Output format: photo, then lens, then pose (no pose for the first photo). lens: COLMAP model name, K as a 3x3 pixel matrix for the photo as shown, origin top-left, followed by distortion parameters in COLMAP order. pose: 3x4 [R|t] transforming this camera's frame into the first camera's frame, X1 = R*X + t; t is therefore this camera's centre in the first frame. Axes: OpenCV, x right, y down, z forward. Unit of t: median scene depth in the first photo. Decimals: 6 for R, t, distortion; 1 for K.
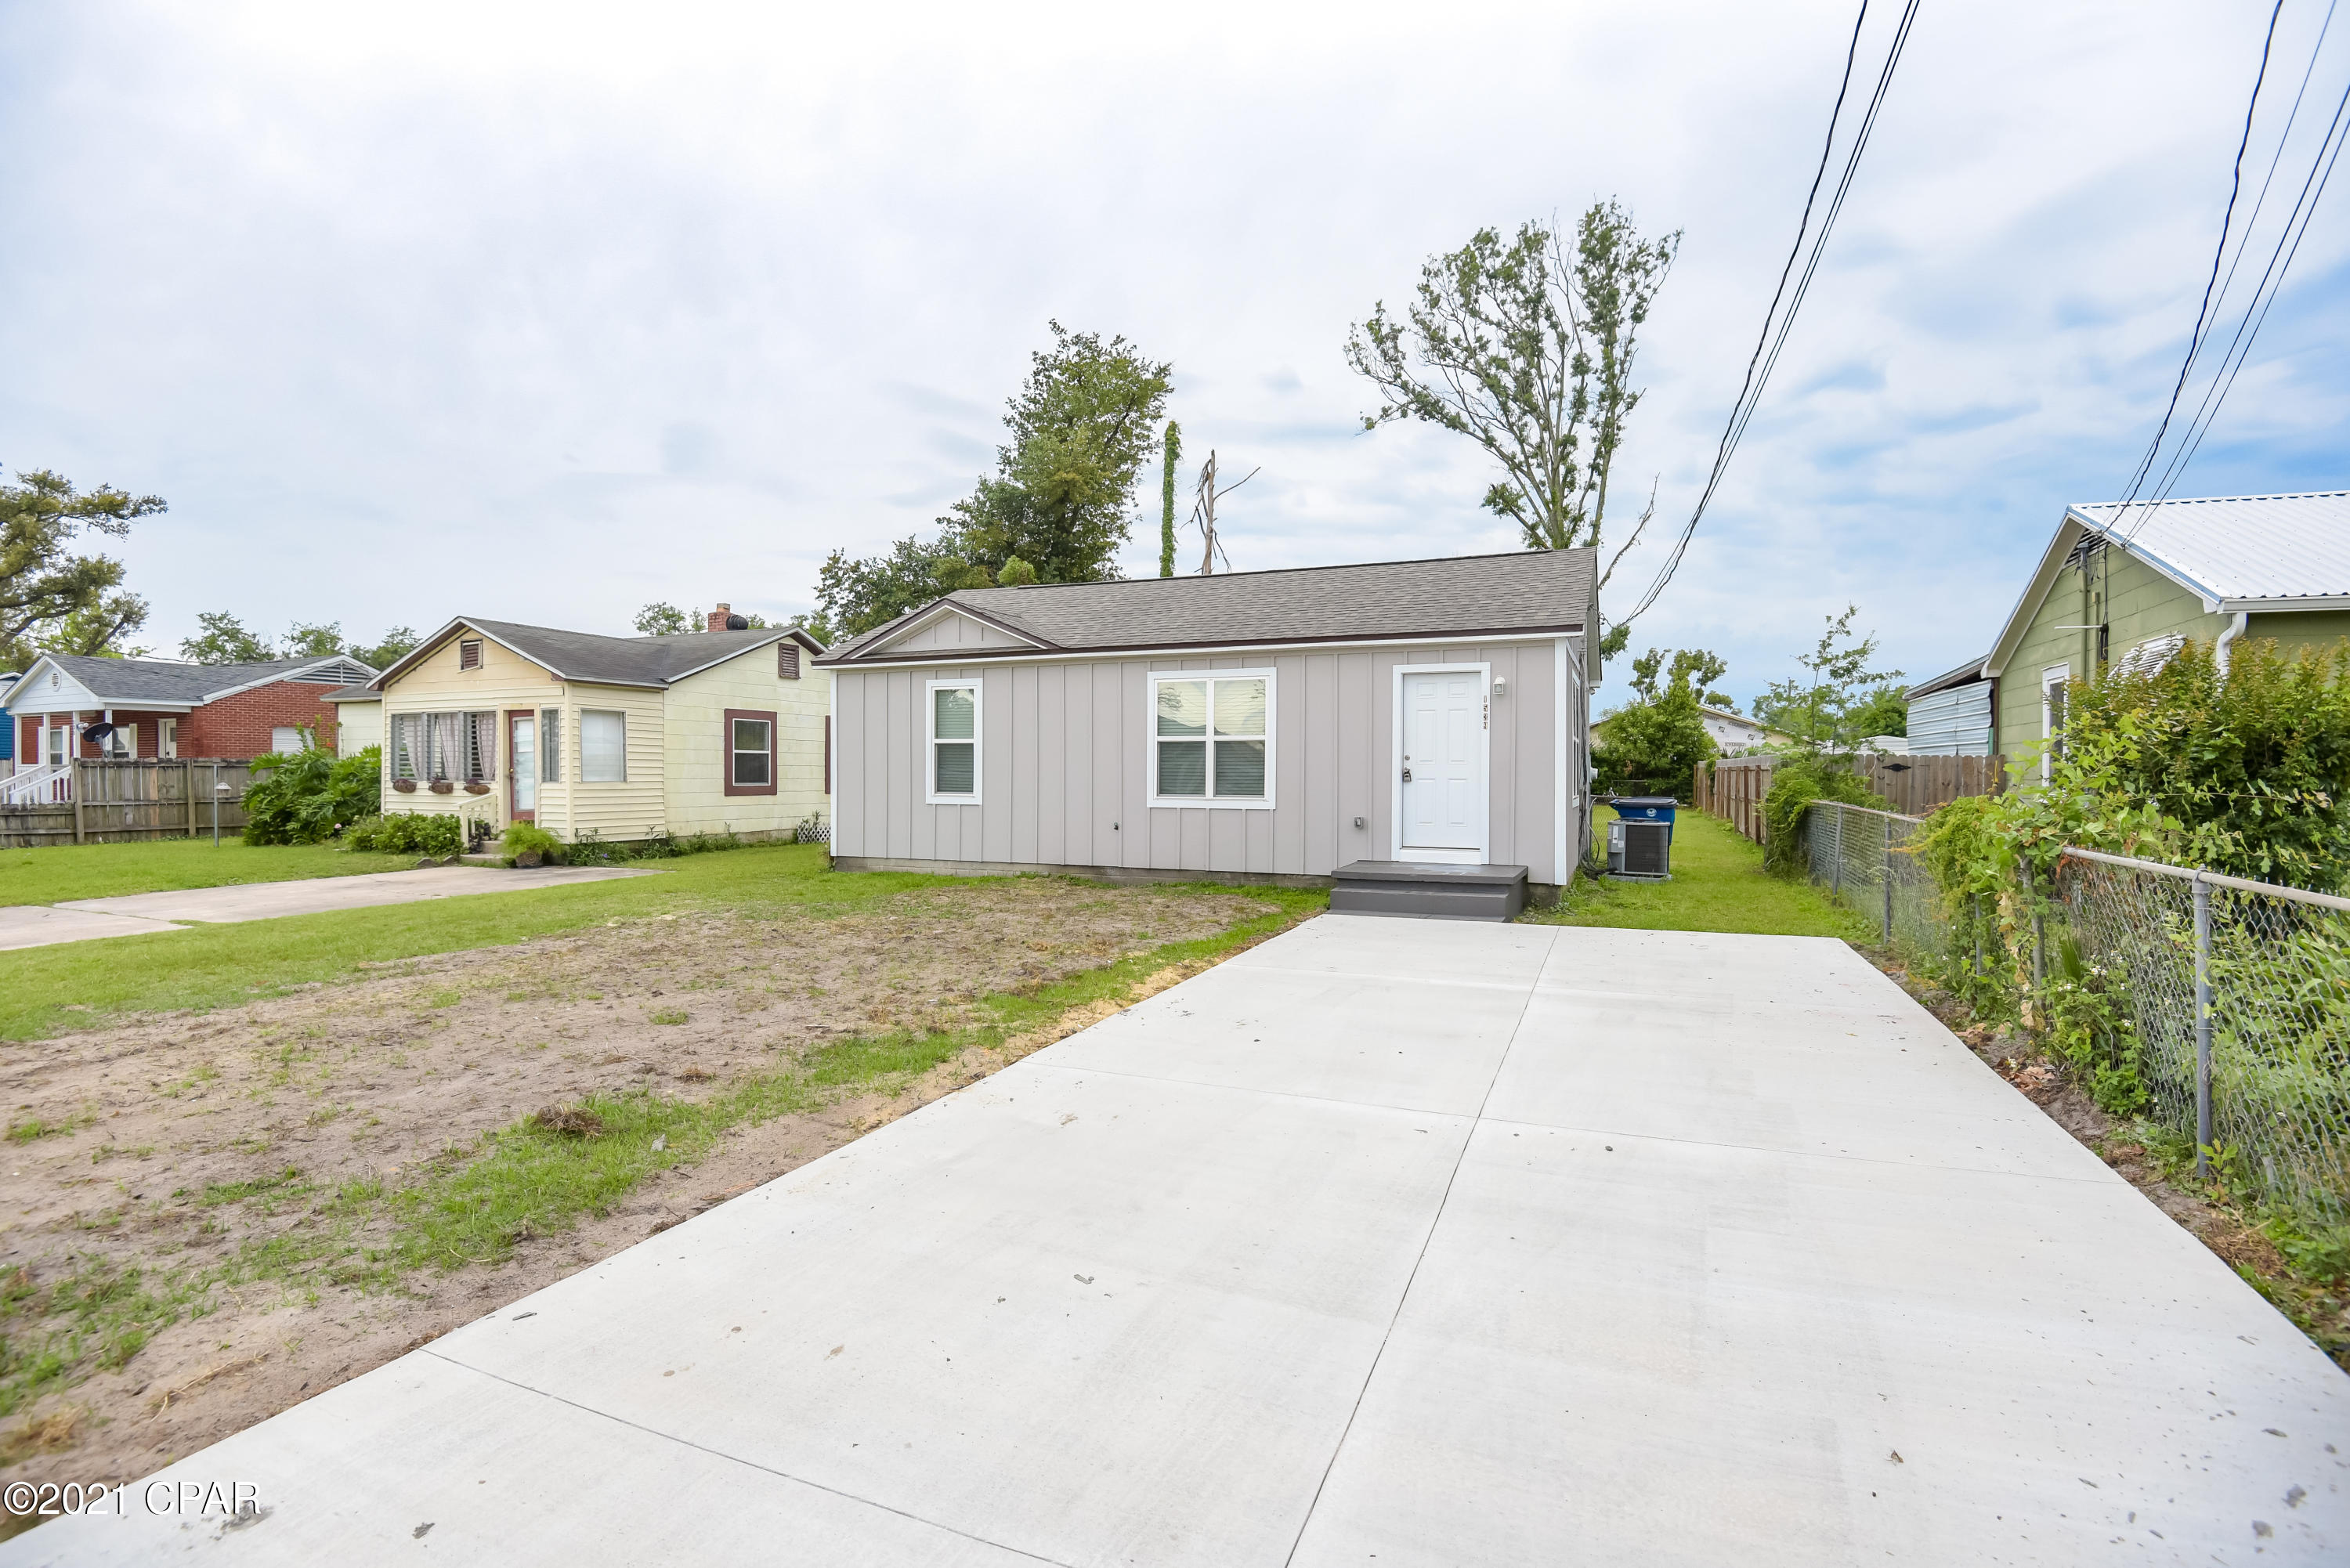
lens RADIAL K [[1088.6, 0, 1173.6], [0, 1088.6, 787.9], [0, 0, 1]] dist [-0.010877, -0.024651]
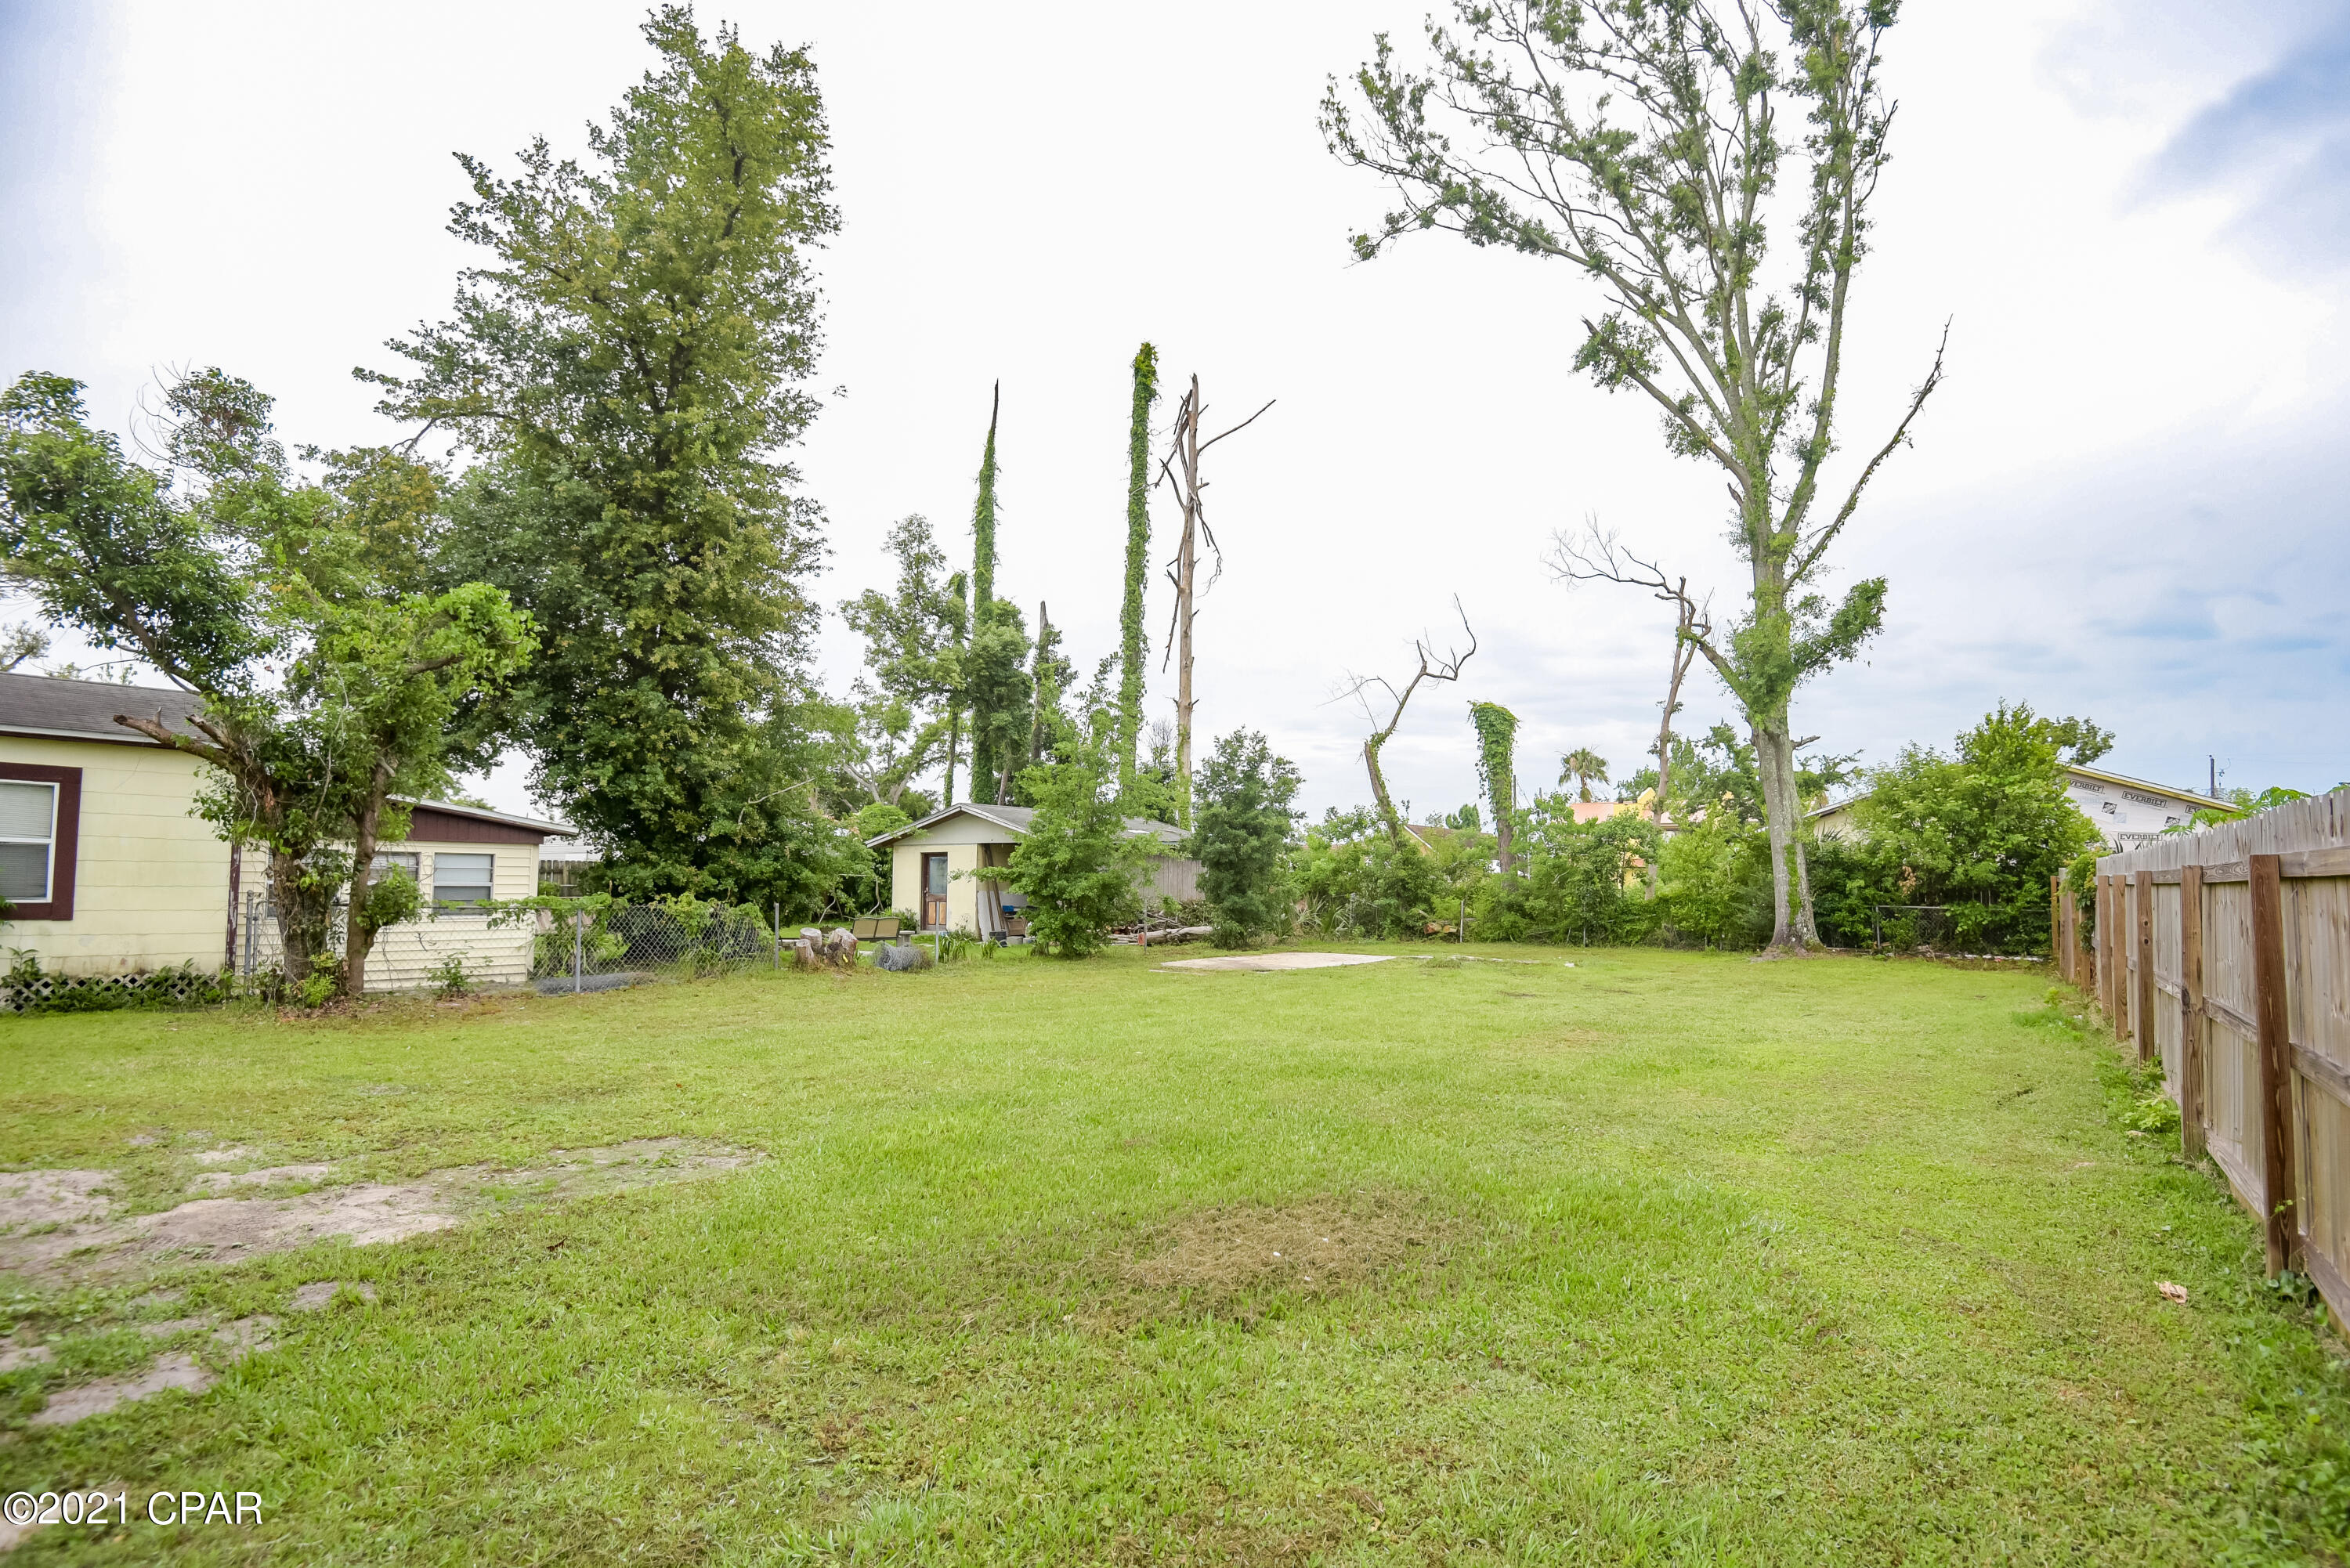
lens RADIAL K [[1210.7, 0, 1179.2], [0, 1210.7, 804.6], [0, 0, 1]] dist [-0.001413, -0.043206]
pose [[0.980844, -0.002677, -0.194778, 0.229763], [-0.012879, 0.996826, -0.078557, -0.006803], [0.194370, 0.079561, 0.977696, 0.455812]]
